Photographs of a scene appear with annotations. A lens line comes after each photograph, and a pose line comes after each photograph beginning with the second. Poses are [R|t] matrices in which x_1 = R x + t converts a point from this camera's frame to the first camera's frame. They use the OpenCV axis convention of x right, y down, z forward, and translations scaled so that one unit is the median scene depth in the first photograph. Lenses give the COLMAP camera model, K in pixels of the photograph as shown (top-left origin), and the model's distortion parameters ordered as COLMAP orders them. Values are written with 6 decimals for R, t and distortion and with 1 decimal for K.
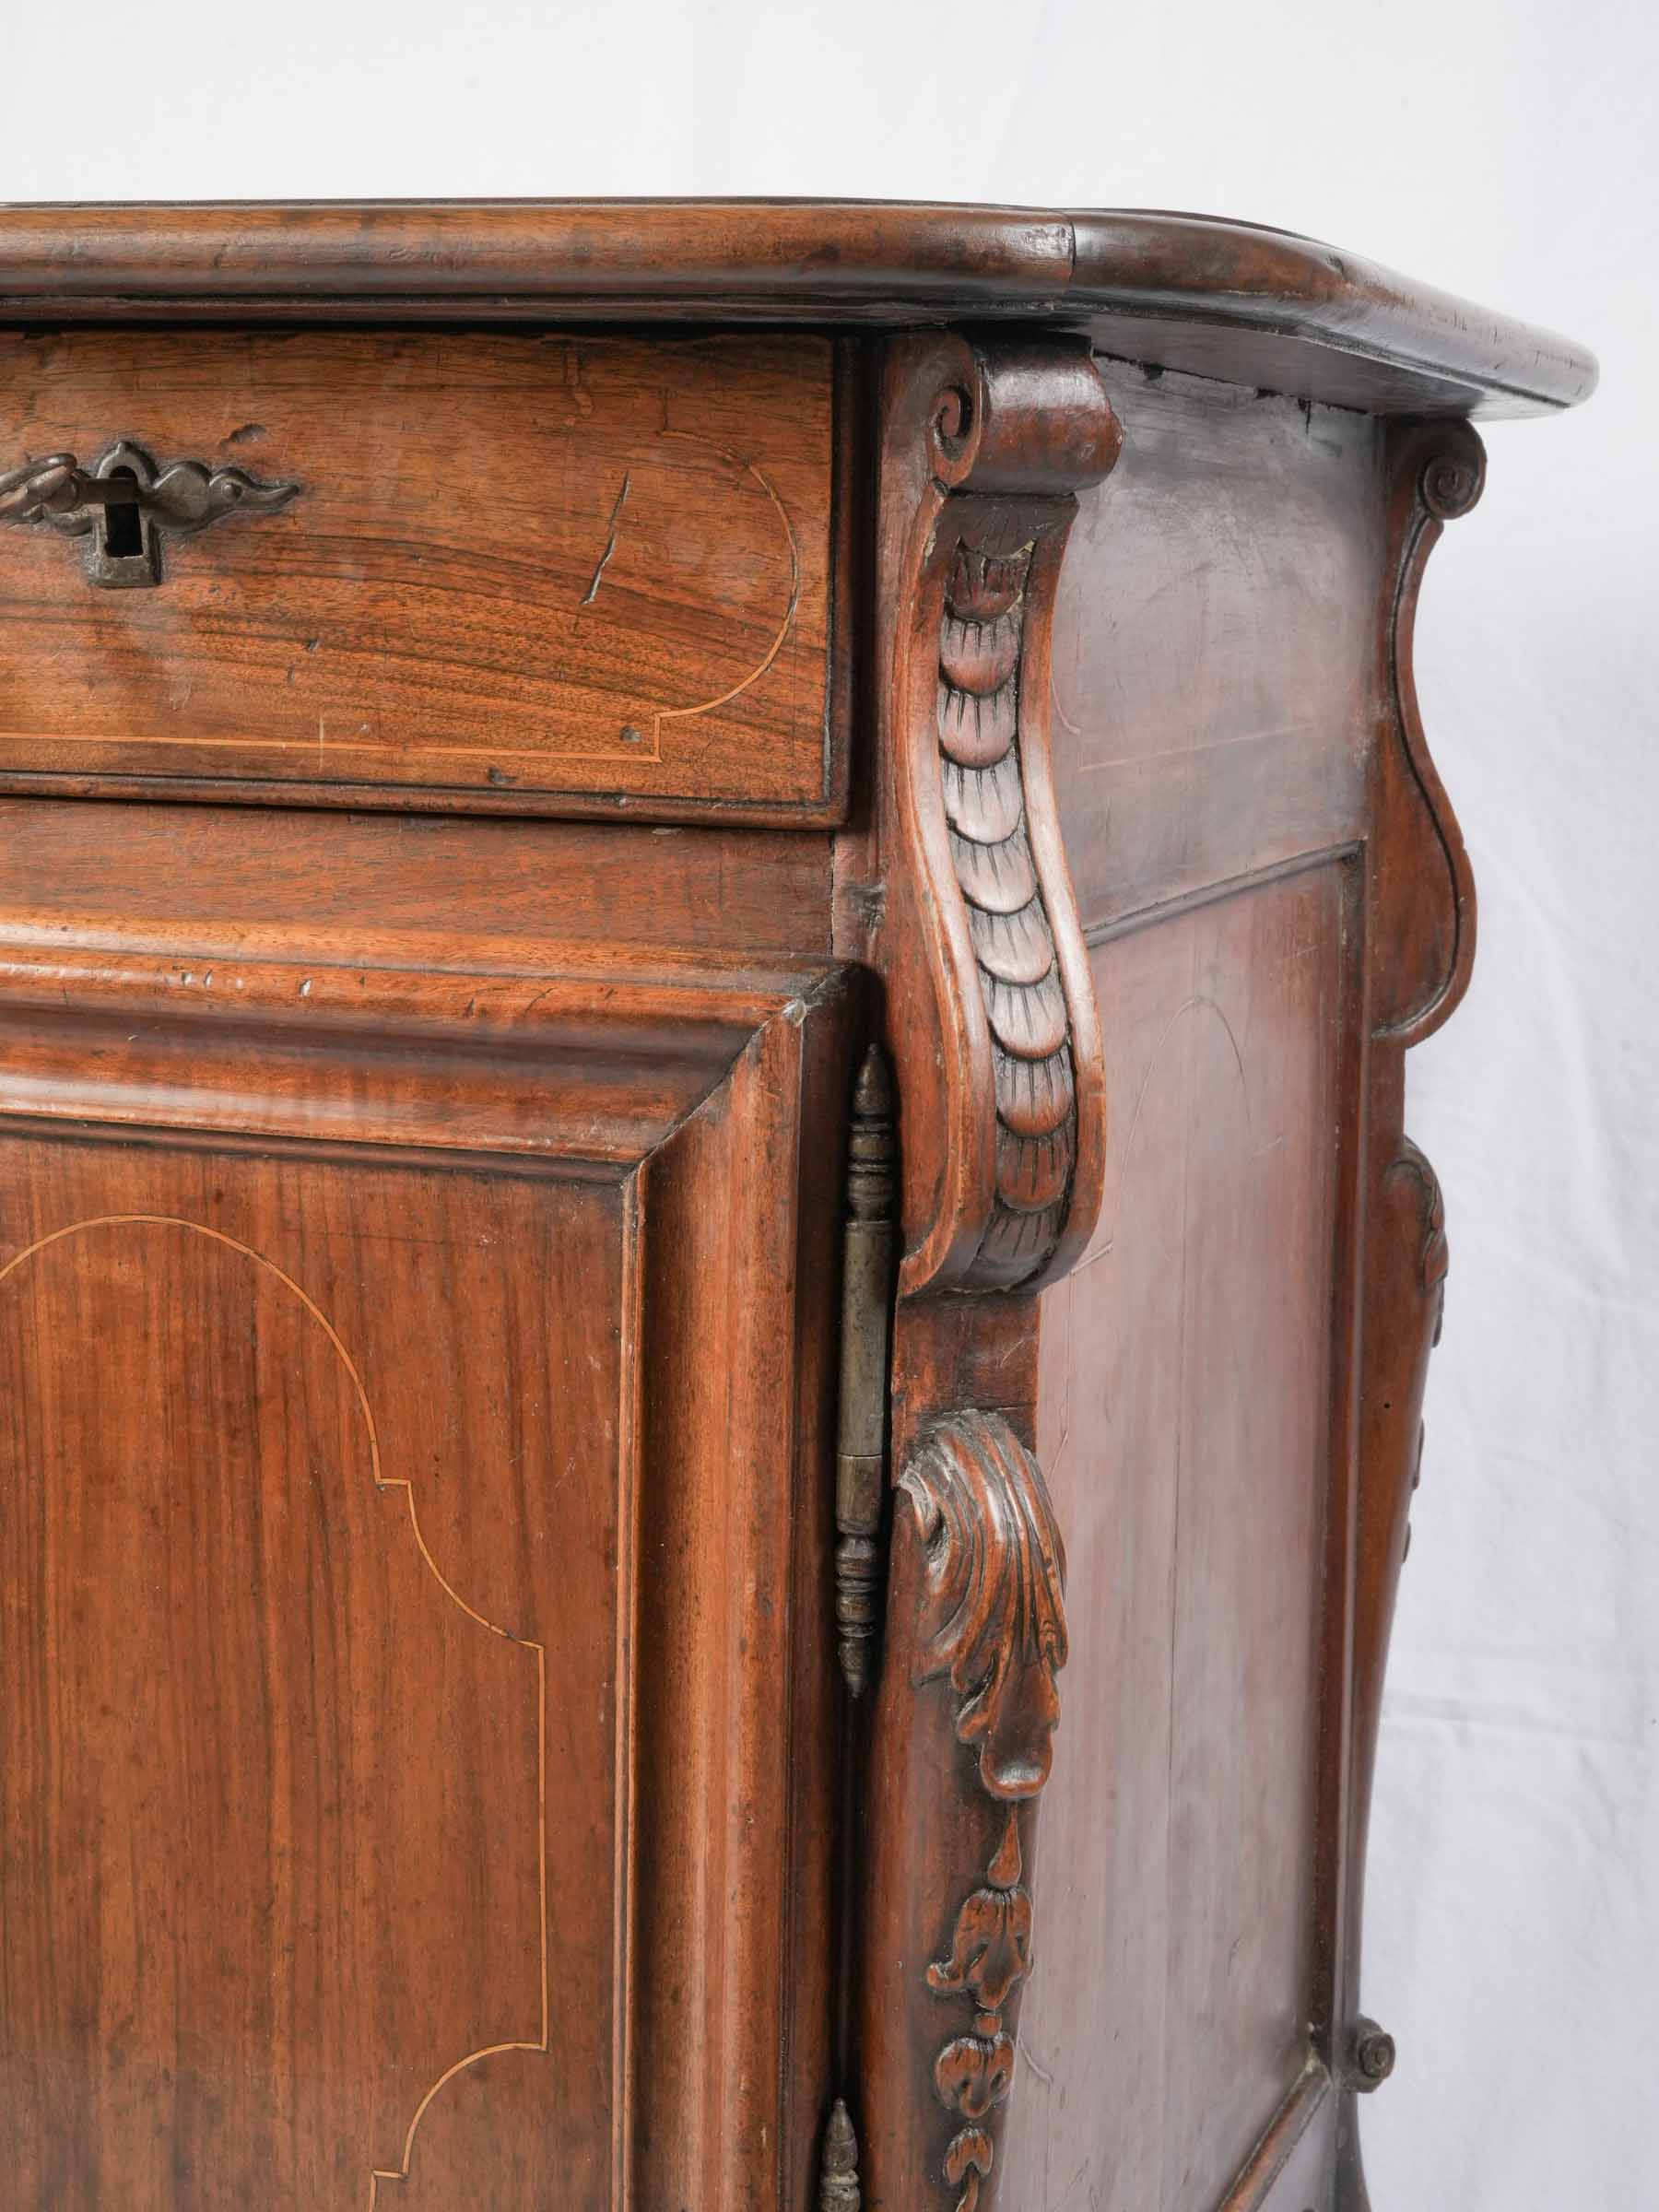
lens RADIAL K [[3779.6, 0, 824.6], [0, 3779.6, 1136.1], [0, 0, 1]] dist [-0.007376, 0.034673]
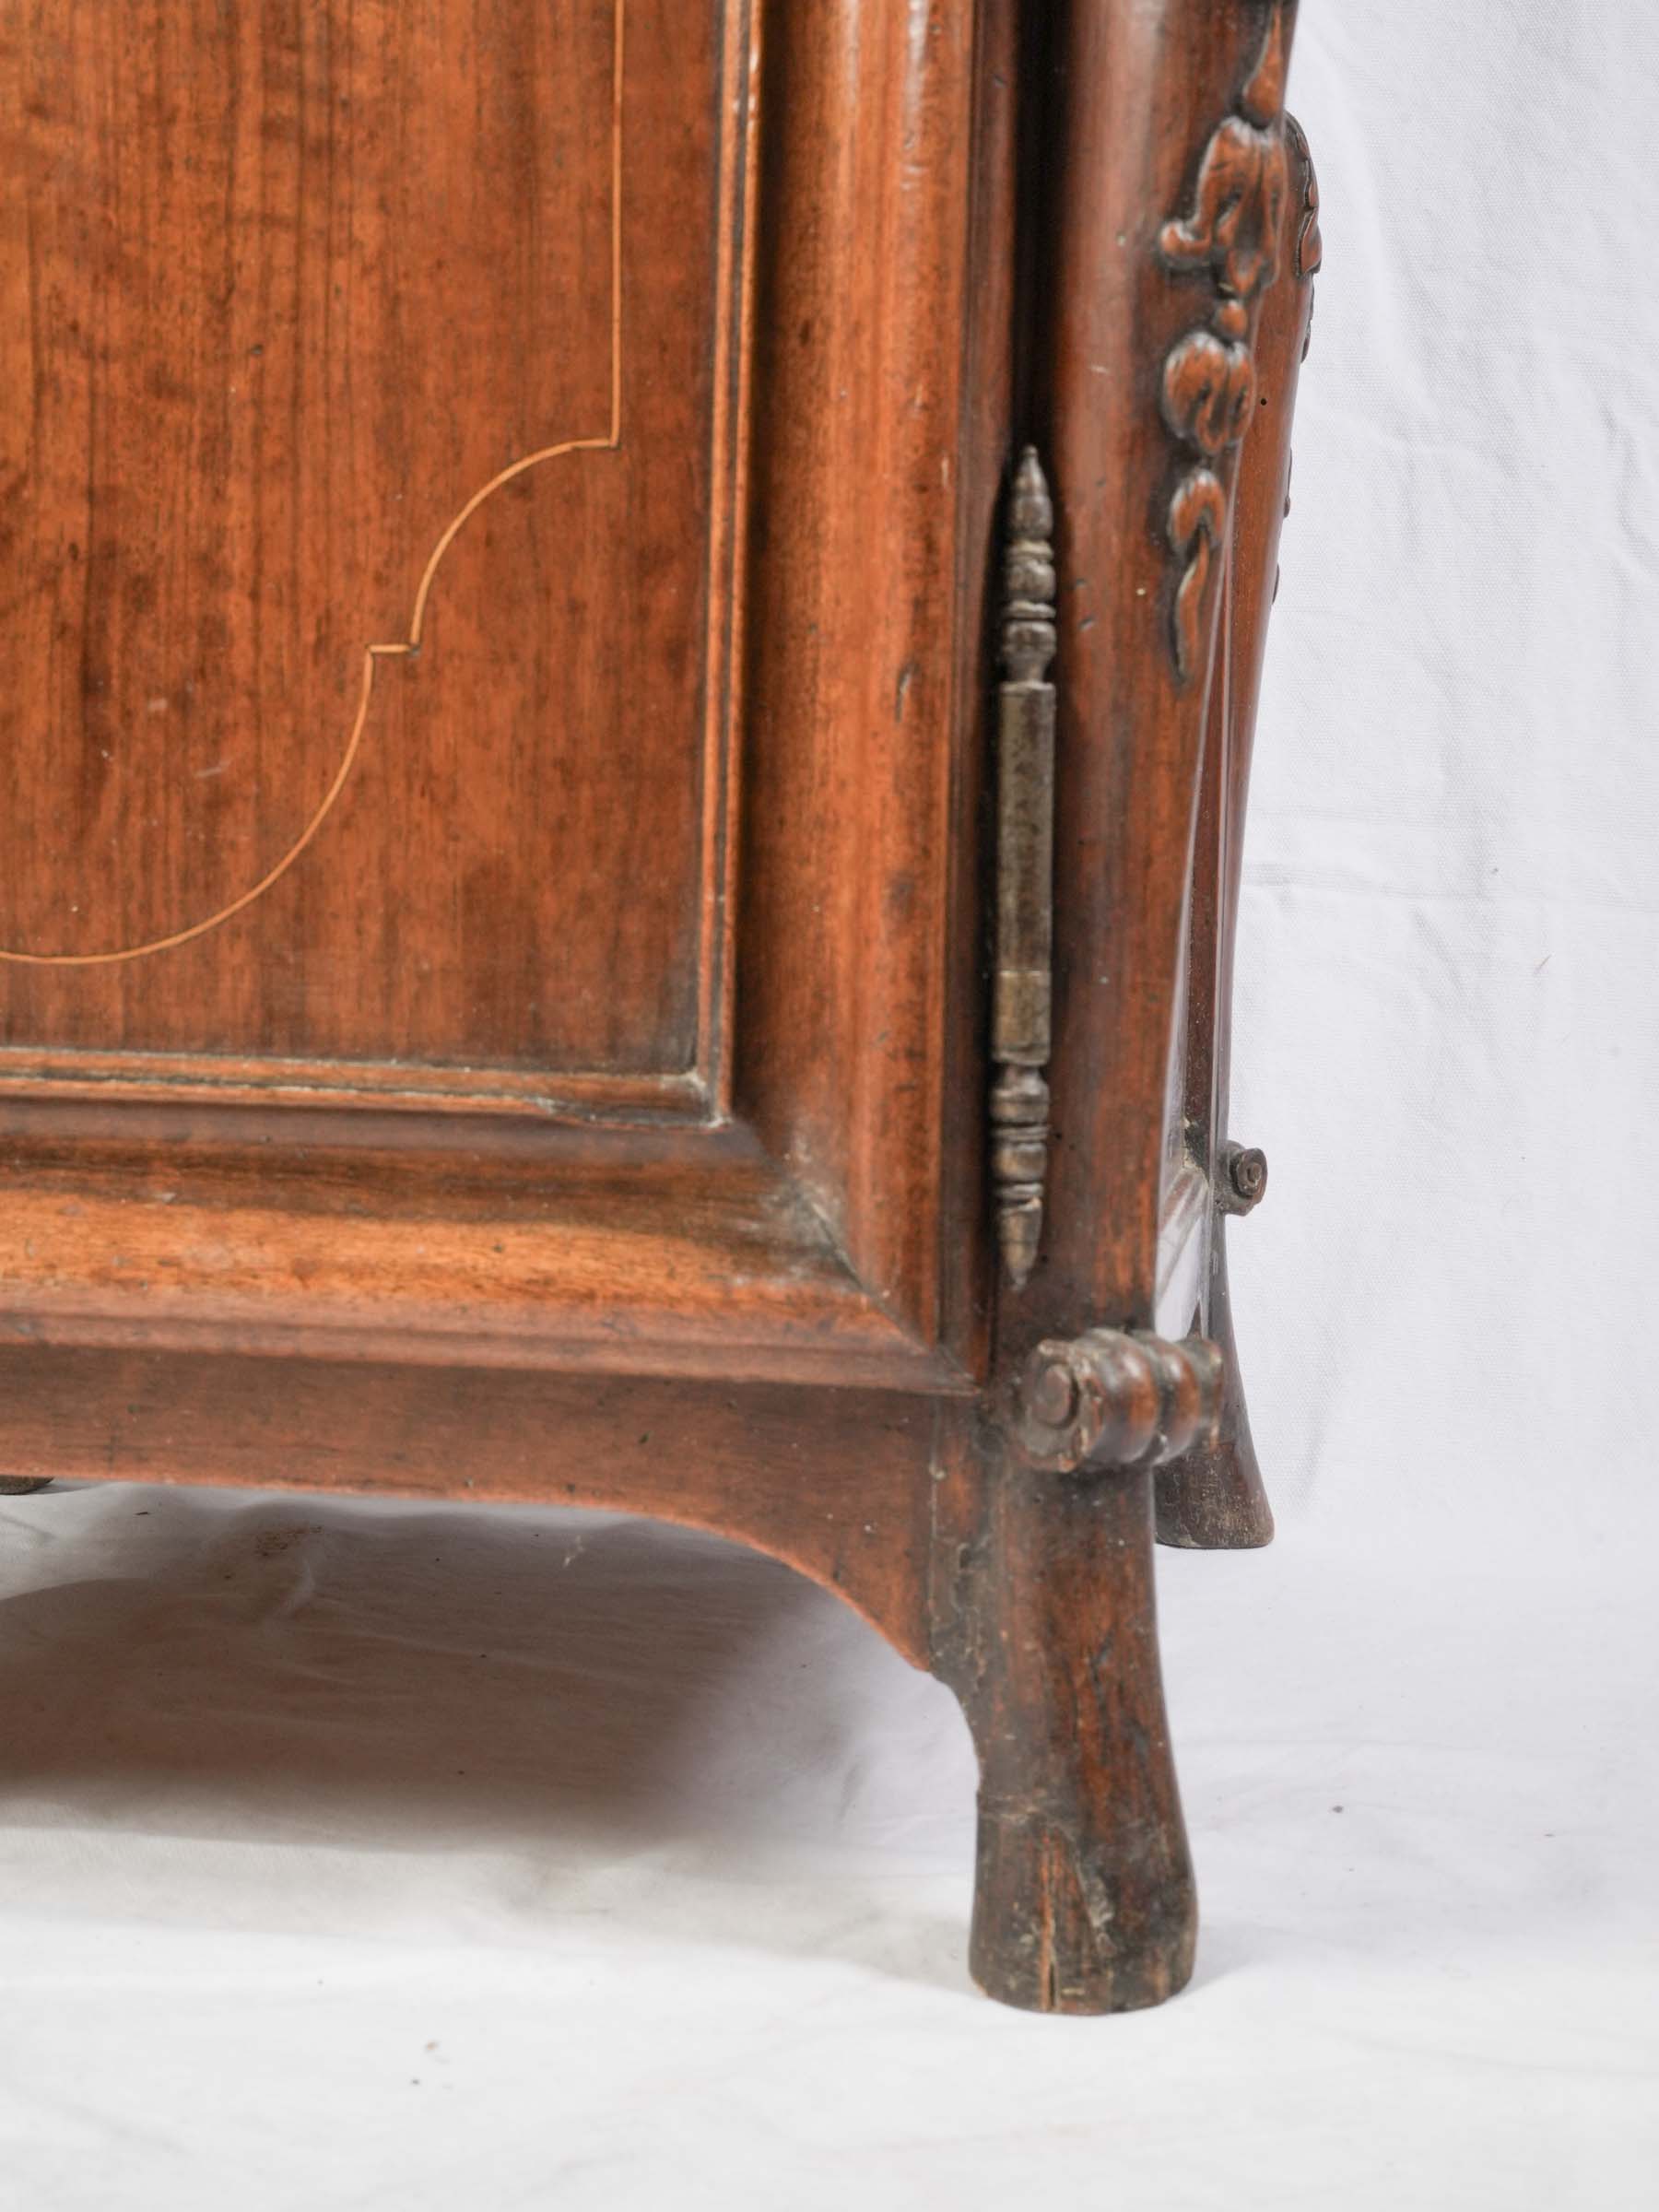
lens RADIAL K [[3563.2, 0, 829.5], [0, 3563.2, 1106.0], [0, 0, 1]] dist [-0.002478, 0.053949]
pose [[0.978438, -0.000682, 0.206540, -0.178565], [0.018069, 0.996443, -0.082311, 0.430383], [-0.205749, 0.084268, 0.974970, 0.300787]]
